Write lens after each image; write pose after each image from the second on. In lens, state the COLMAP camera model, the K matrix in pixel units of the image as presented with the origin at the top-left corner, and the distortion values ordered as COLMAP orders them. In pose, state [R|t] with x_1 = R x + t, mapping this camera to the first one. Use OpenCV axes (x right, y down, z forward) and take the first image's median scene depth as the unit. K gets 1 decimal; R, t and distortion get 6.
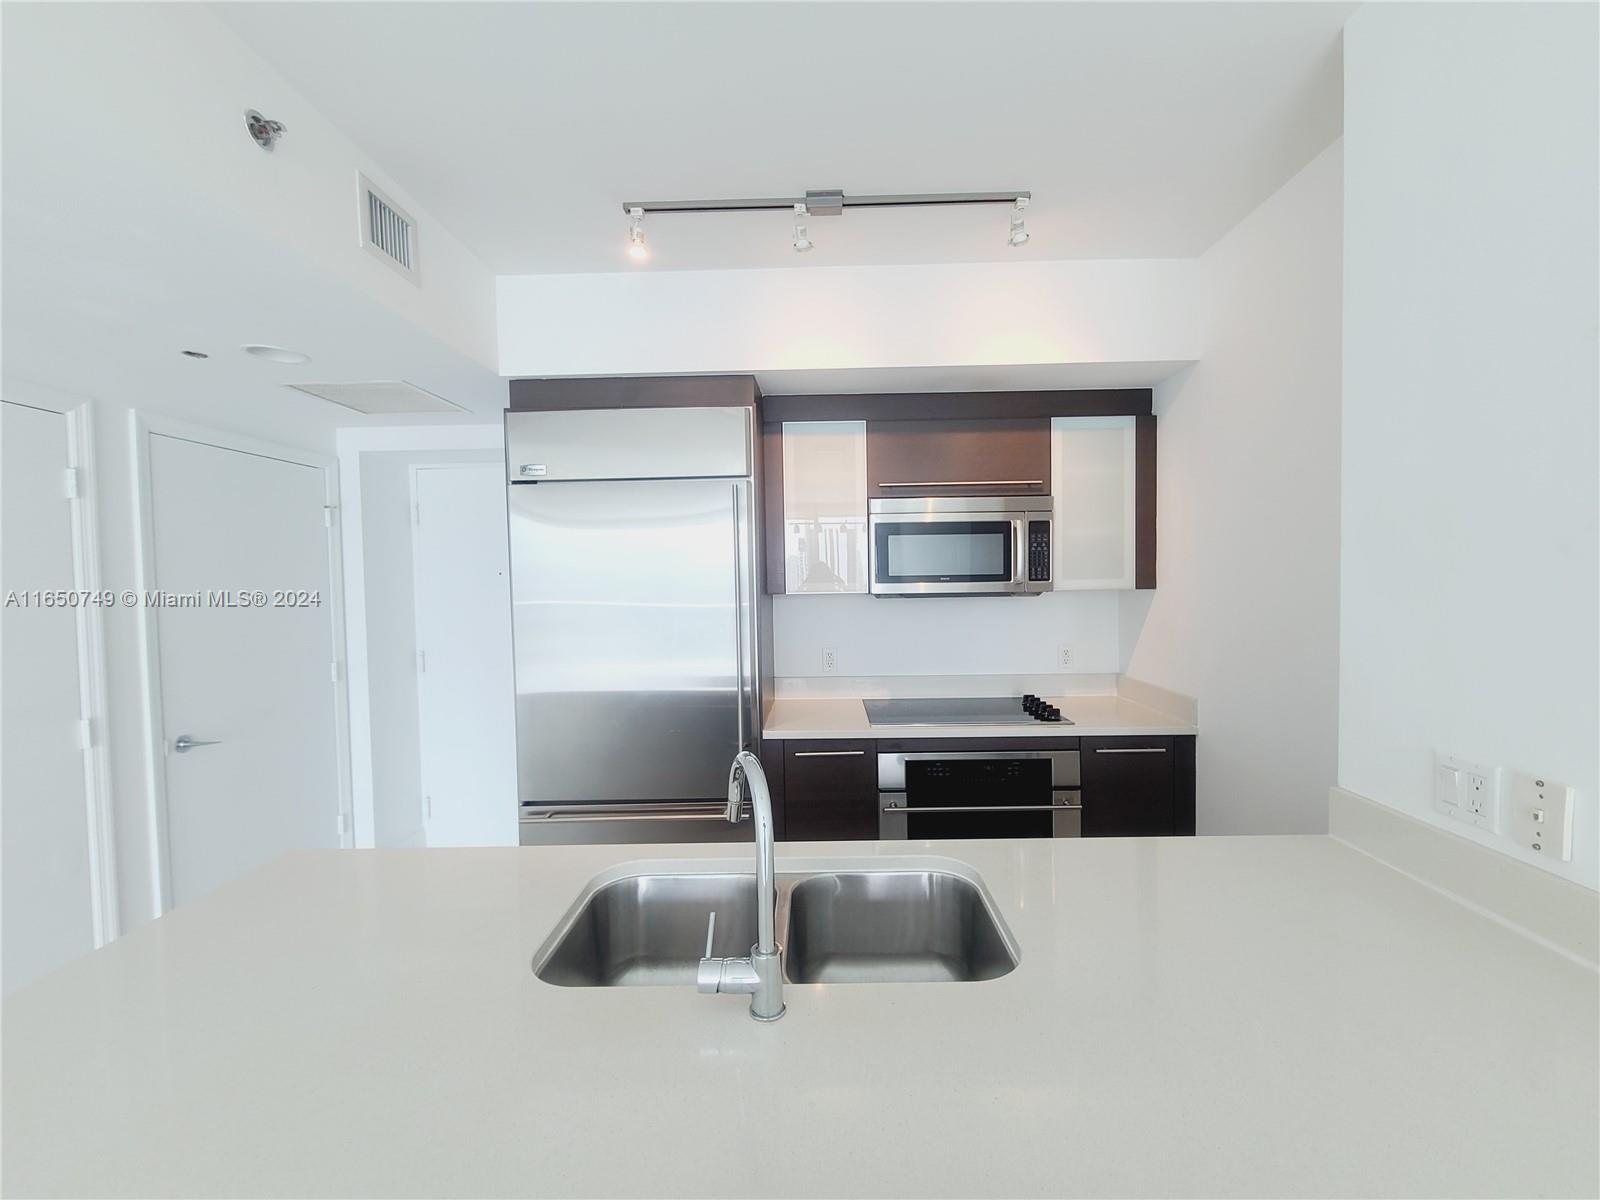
lens RADIAL K [[649.2, 0, 810.3], [0, 649.2, 592.3], [0, 0, 1]] dist [-0.000347, -0.000153]
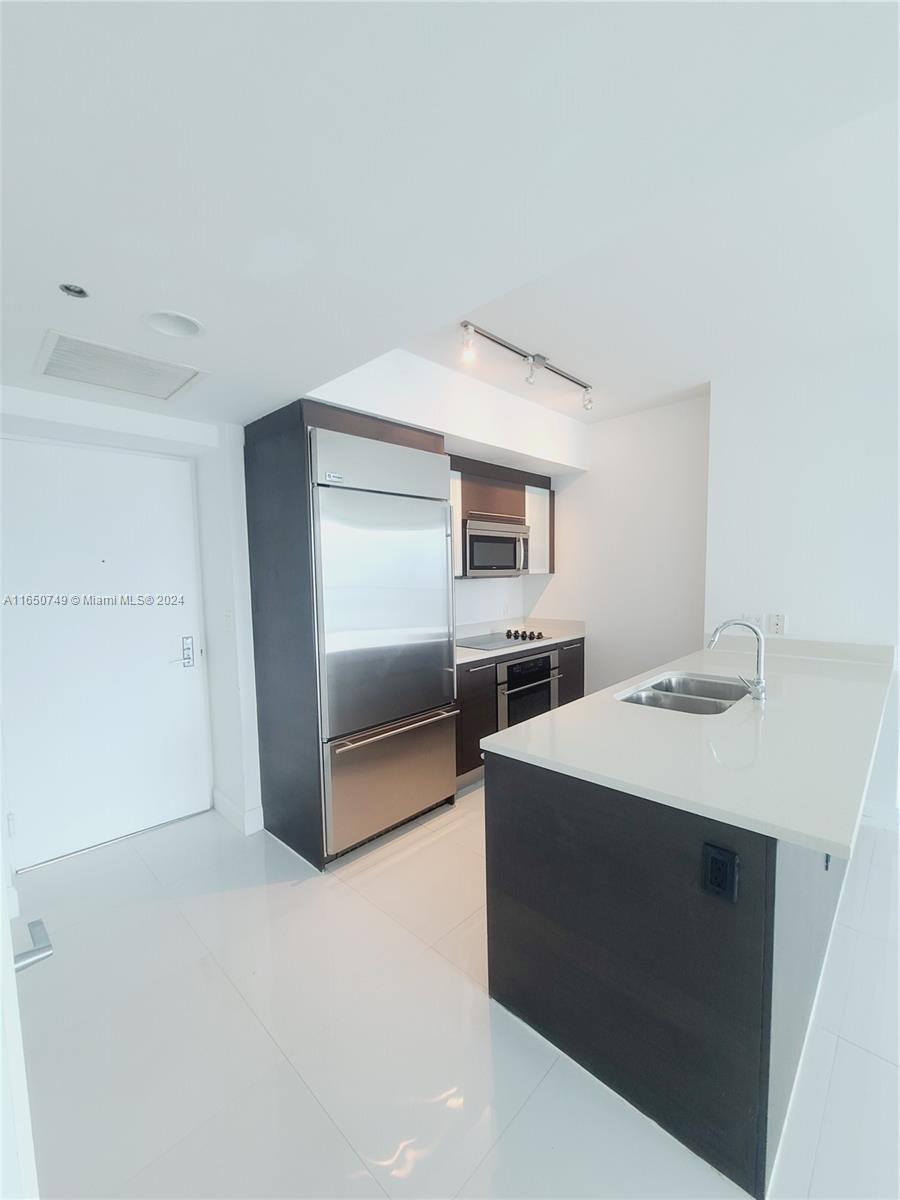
lens RADIAL K [[489.7, 0, 453.5], [0, 489.7, 606.4], [0, 0, 1]] dist [0.007157, -0.002705]
pose [[0.684640, -0.048348, 0.727276, -0.873807], [0.020974, 0.998691, 0.046647, 0.021013], [-0.728579, -0.016683, 0.684758, 0.149643]]
